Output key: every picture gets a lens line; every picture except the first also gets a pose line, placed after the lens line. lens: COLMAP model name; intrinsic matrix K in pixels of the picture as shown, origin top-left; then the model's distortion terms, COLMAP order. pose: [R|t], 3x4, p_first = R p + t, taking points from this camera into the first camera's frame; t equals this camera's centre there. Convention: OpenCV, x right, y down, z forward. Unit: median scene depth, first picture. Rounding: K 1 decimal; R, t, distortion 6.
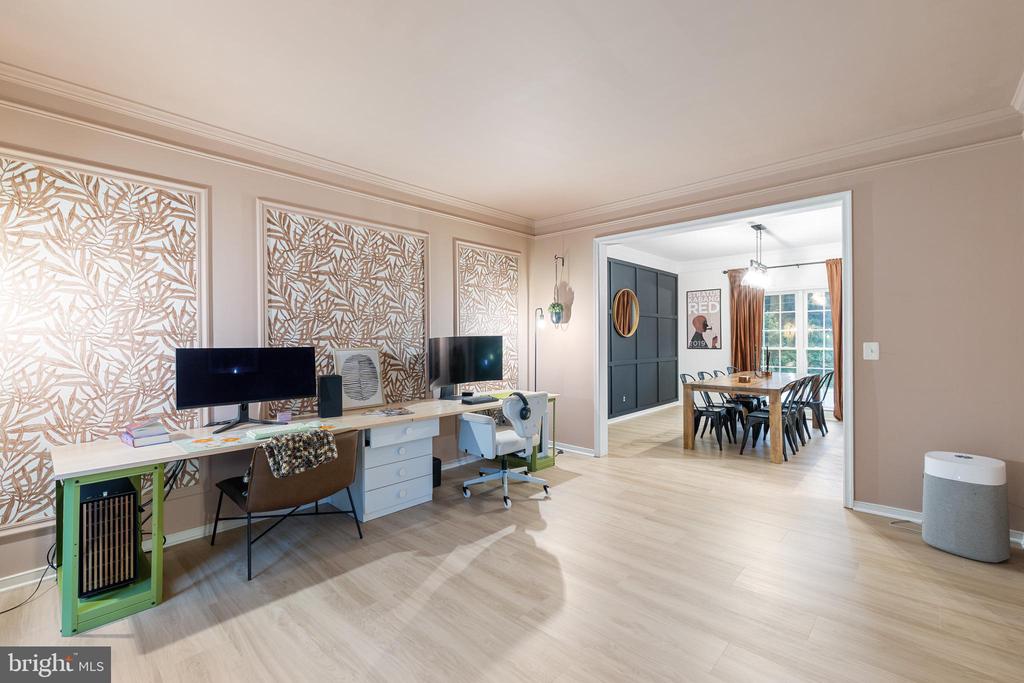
lens RADIAL K [[435.3, 0, 516.0], [0, 435.3, 337.7], [0, 0, 1]] dist [0.000030, 0.000122]
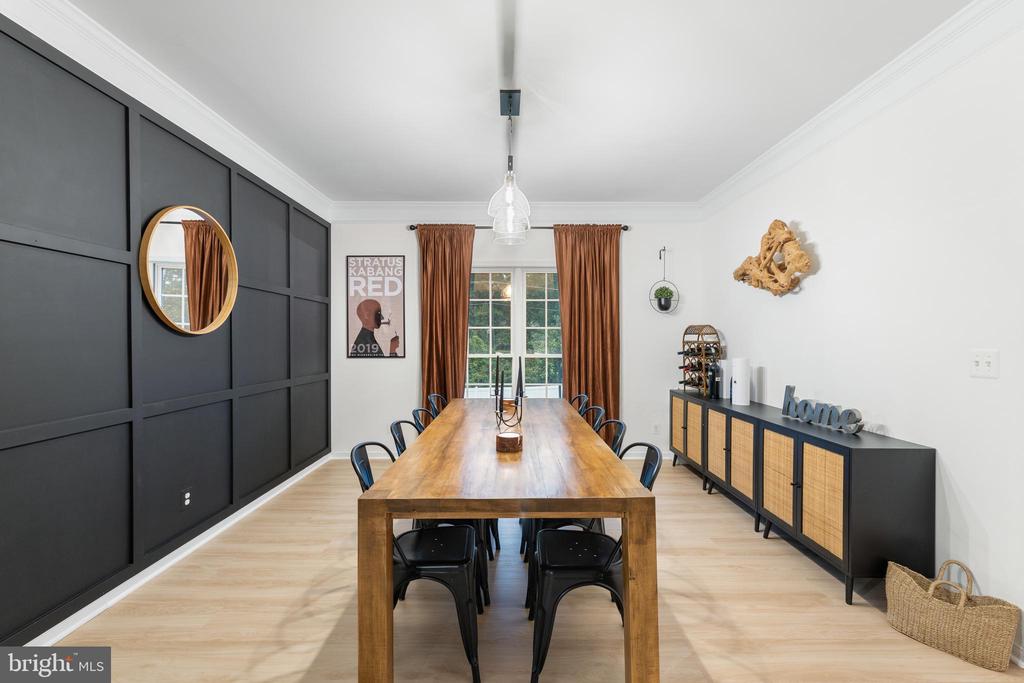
lens RADIAL K [[435.3, 0, 517.6], [0, 435.3, 341.9], [0, 0, 1]] dist [0.000030, 0.000122]
pose [[0.715355, 0.001333, 0.698760, 0.164471], [-0.002419, 0.999997, 0.000568, 0.003859], [-0.698757, -0.002097, 0.715356, 0.460916]]
